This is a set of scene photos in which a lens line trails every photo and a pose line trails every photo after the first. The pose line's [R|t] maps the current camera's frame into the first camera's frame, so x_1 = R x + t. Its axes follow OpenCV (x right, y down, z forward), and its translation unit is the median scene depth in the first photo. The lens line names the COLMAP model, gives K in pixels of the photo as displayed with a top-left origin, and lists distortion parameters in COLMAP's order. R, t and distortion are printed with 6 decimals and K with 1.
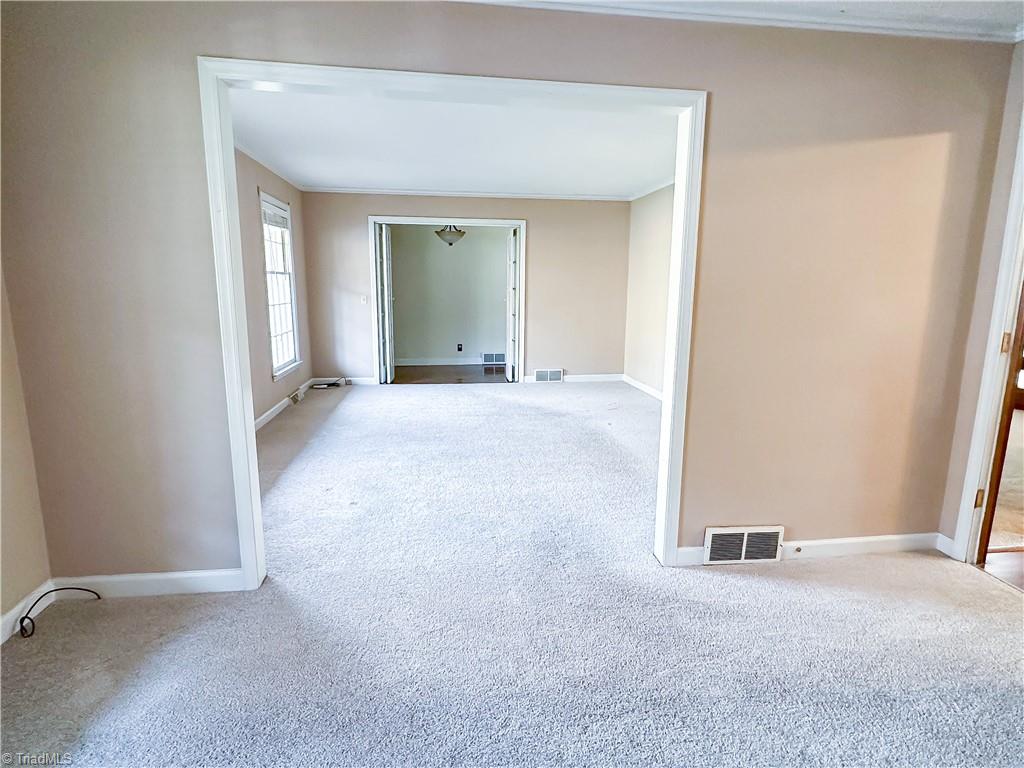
lens RADIAL K [[546.8, 0, 512.9], [0, 546.8, 382.1], [0, 0, 1]] dist [-0.005388, 0.002531]
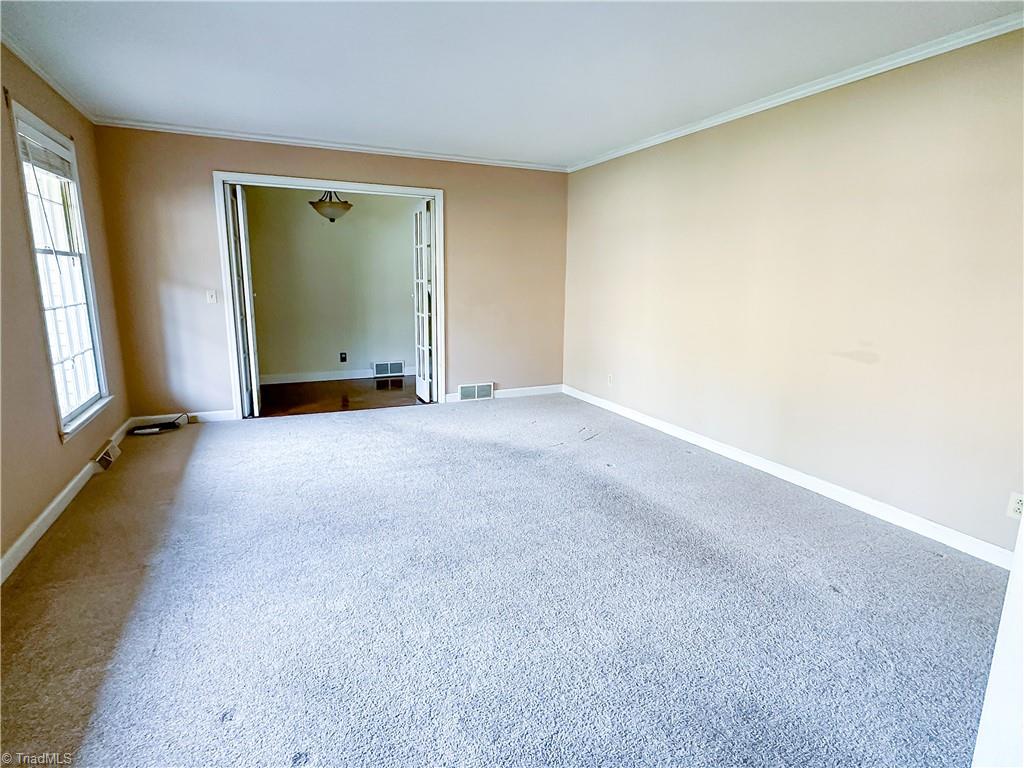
lens RADIAL K [[546.8, 0, 511.9], [0, 546.8, 383.4], [0, 0, 1]] dist [-0.005388, 0.002531]
pose [[0.958450, -0.050728, 0.280715, -0.113188], [0.046024, 0.998668, 0.023326, -0.042976], [-0.281524, -0.009437, 0.959508, 0.250930]]
